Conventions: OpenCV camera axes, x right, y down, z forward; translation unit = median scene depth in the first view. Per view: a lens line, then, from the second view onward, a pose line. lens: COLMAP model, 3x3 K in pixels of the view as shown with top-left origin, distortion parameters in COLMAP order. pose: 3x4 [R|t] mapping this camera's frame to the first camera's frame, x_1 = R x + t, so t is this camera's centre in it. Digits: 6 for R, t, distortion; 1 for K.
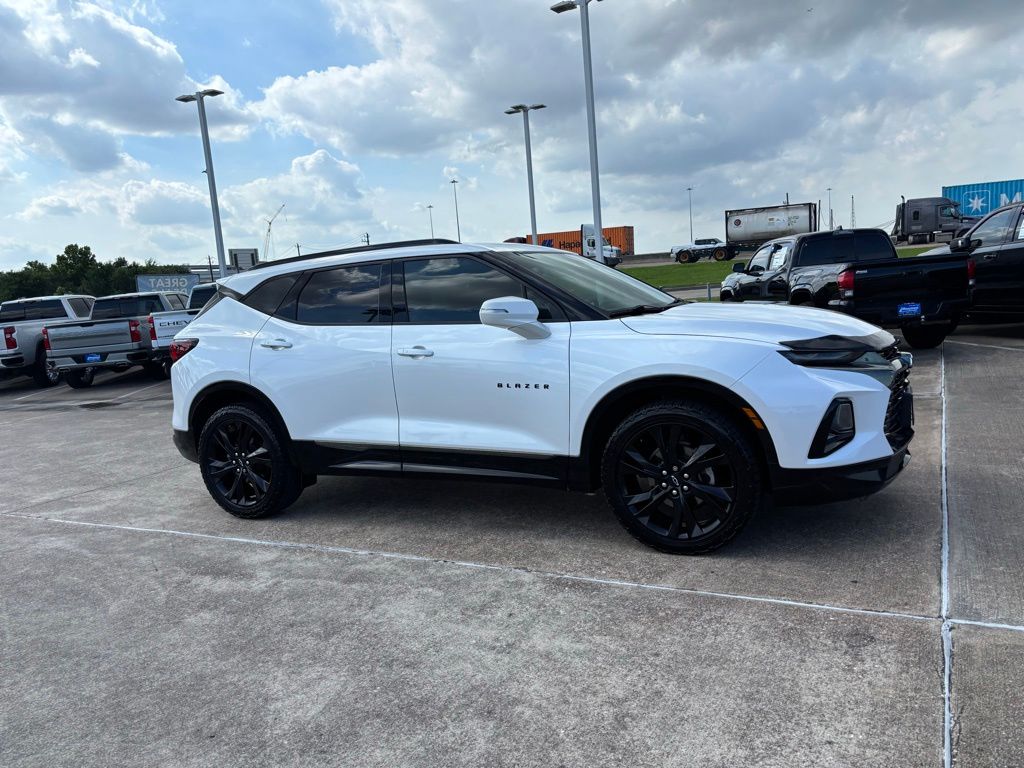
lens RADIAL K [[776.7, 0, 528.3], [0, 776.7, 382.6], [0, 0, 1]] dist [0.042397, -0.052169]
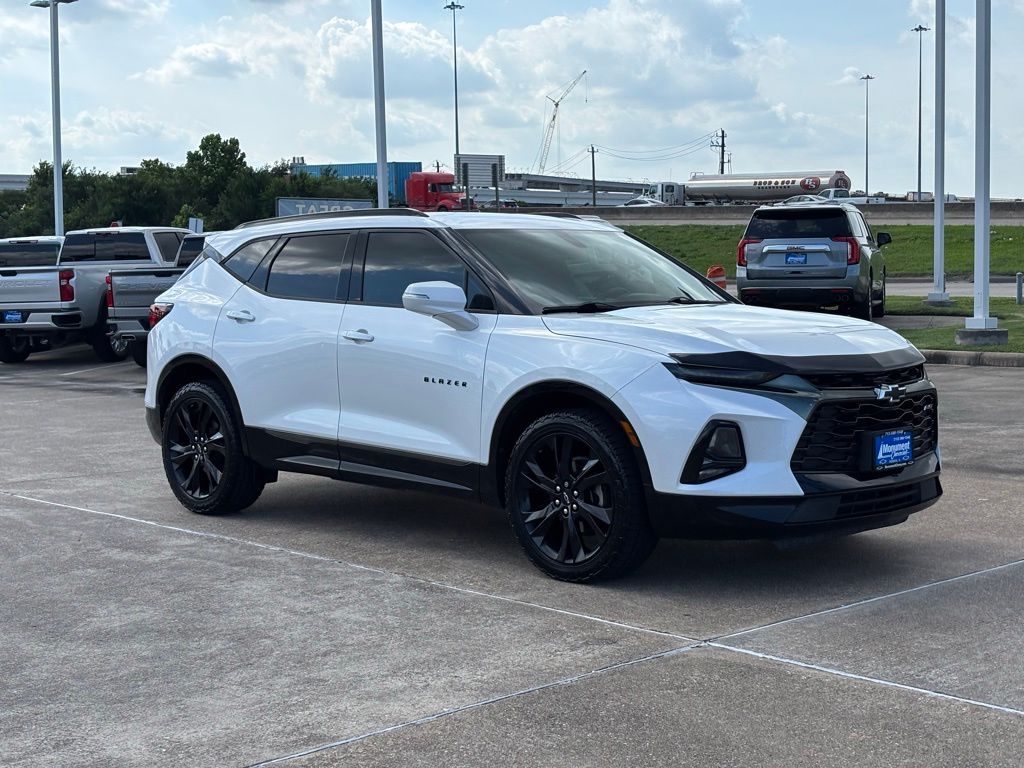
lens RADIAL K [[1544.2, 0, 530.1], [0, 1544.2, 389.3], [0, 0, 1]] dist [0.203094, -0.772748]
pose [[0.944114, 0.090267, -0.317017, 0.604929], [-0.097672, 0.995190, -0.007509, 0.015448], [0.314815, 0.038053, 0.948390, -0.615403]]
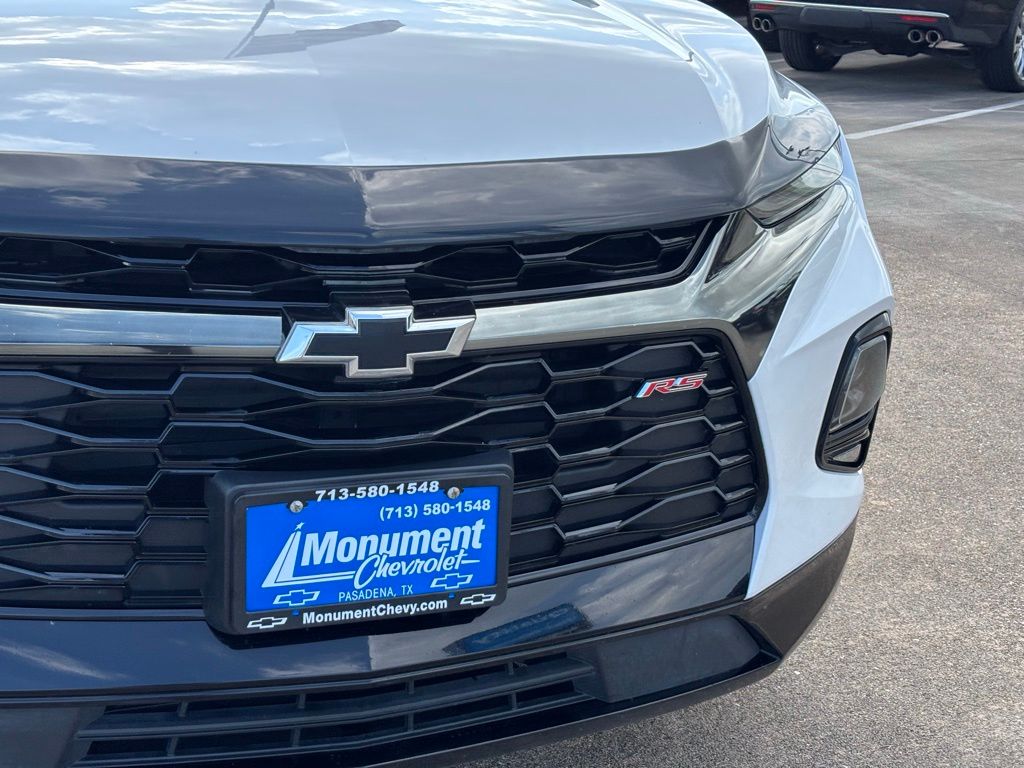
lens RADIAL K [[1544.2, 0, 530.1], [0, 1544.2, 389.3], [0, 0, 1]] dist [0.203094, -0.772748]
pose [[0.721674, 0.312162, -0.617852, 0.720000], [-0.189136, 0.947506, 0.257798, -0.119037], [0.665893, -0.069189, 0.742832, 0.681234]]
